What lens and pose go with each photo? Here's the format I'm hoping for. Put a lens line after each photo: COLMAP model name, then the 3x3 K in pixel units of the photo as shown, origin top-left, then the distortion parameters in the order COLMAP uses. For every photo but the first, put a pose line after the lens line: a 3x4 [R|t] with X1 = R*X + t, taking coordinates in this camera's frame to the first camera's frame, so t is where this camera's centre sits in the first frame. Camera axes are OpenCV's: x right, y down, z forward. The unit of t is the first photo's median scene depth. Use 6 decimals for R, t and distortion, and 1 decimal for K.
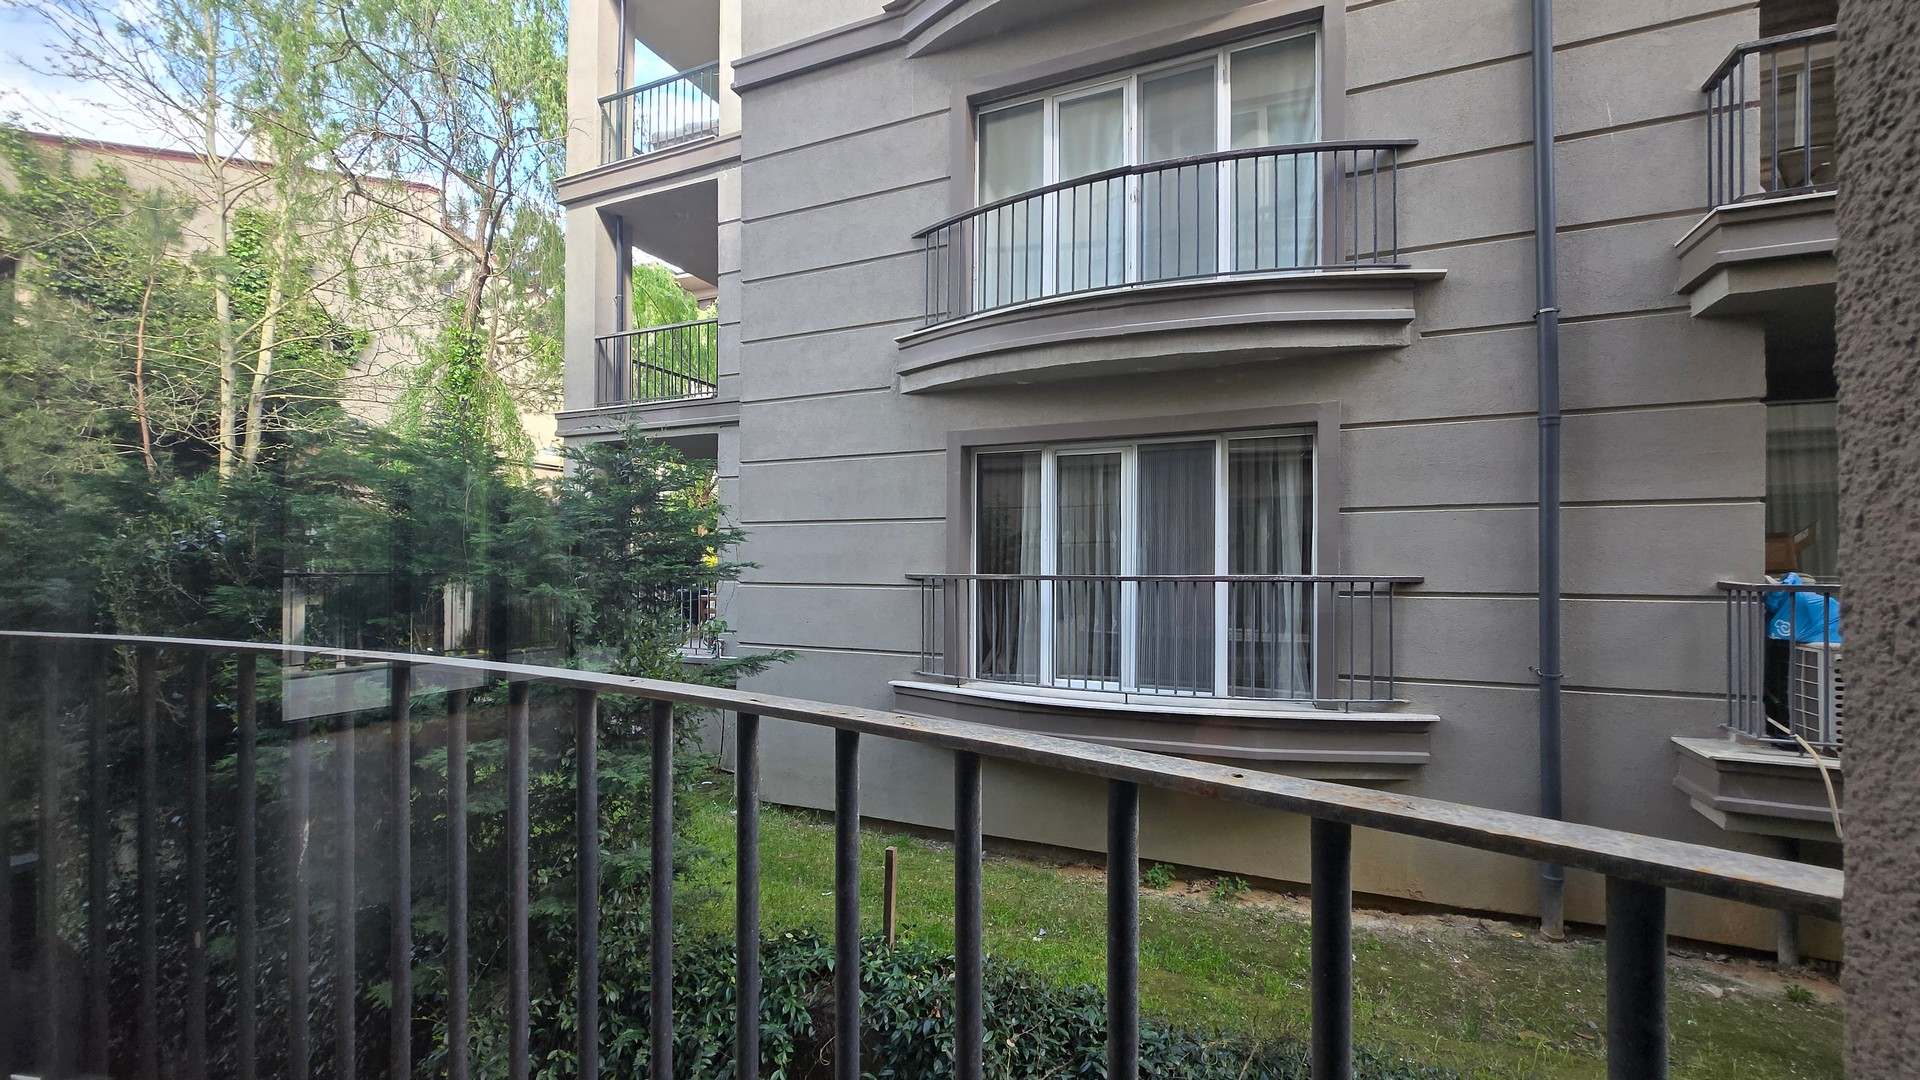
lens RADIAL K [[746.3, 0, 984.3], [0, 746.3, 552.3], [0, 0, 1]] dist [0.000578, -0.000238]
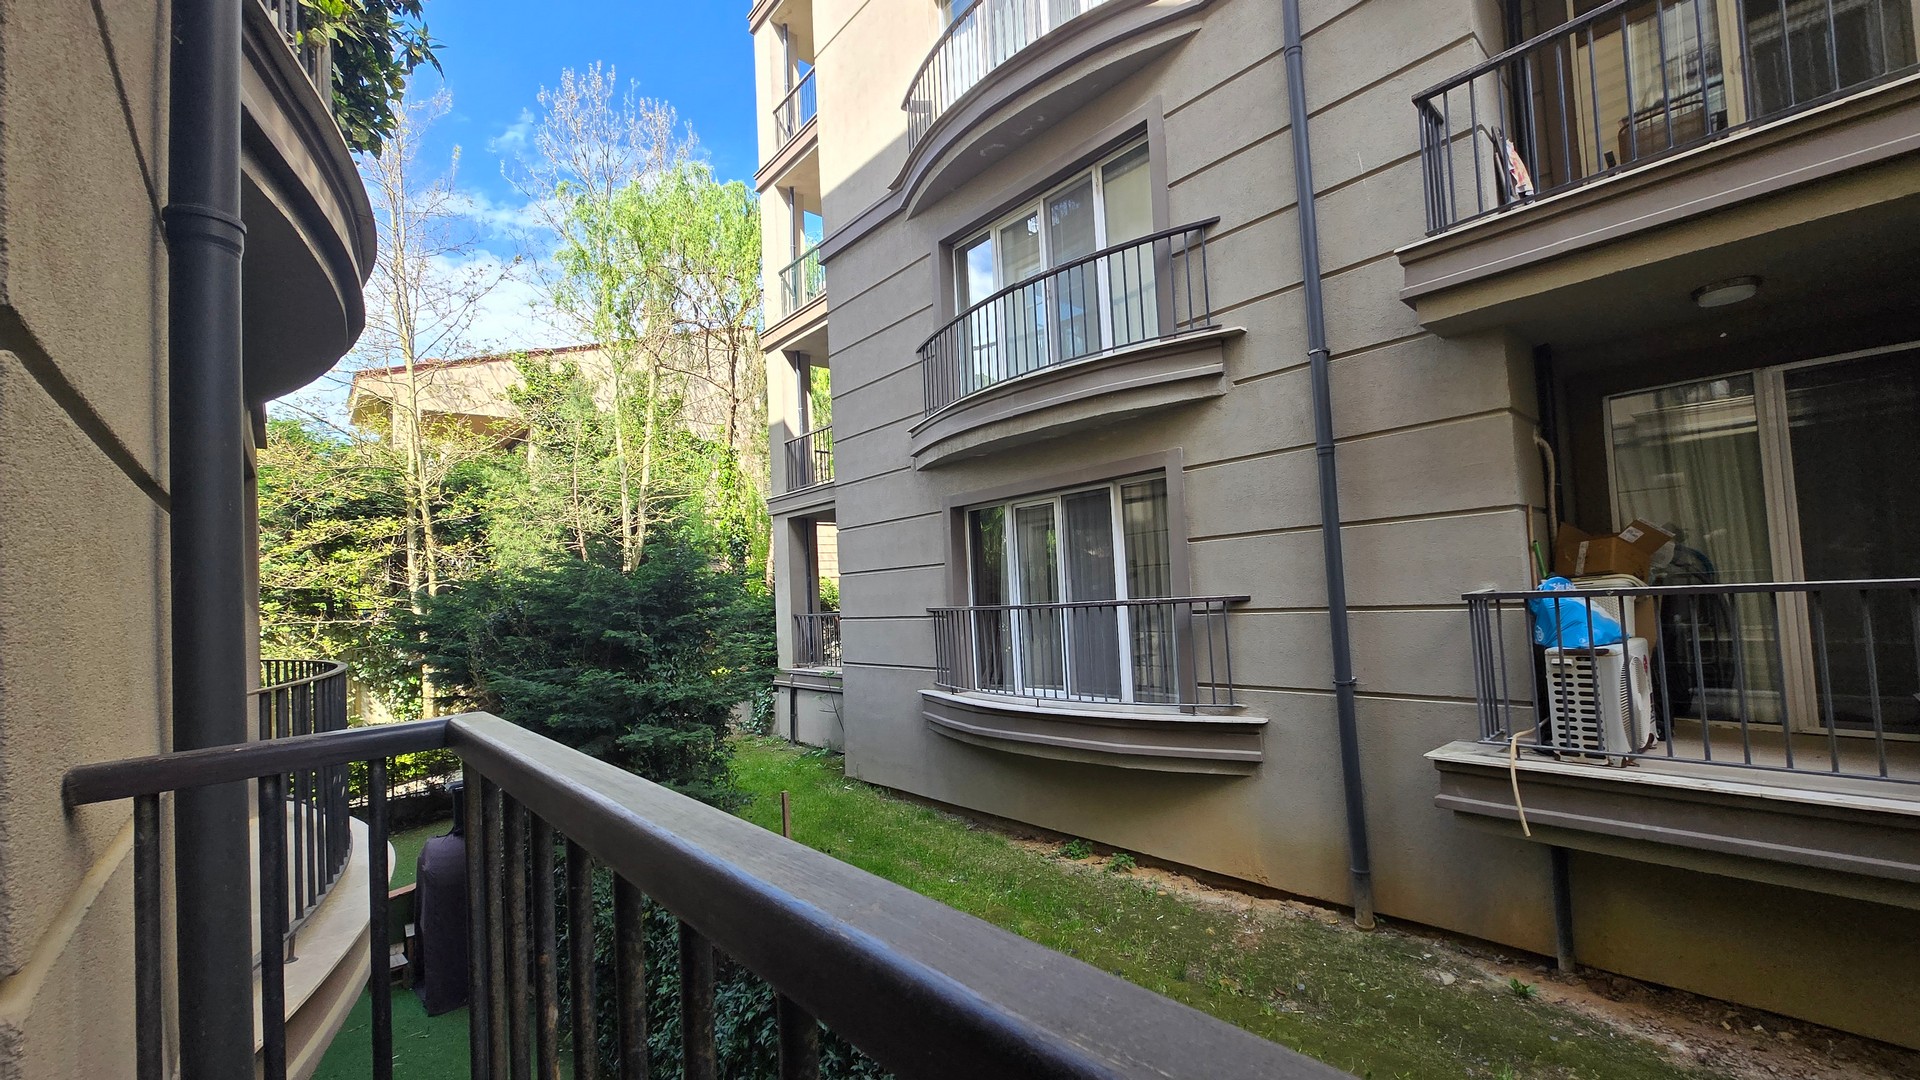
lens RADIAL K [[746.3, 0, 984.3], [0, 746.3, 552.3], [0, 0, 1]] dist [0.000578, -0.000238]
pose [[0.909429, -0.073718, -0.409272, 0.631820], [0.062875, 0.997223, -0.039907, -0.011461], [0.411078, 0.010559, 0.911539, -0.179131]]
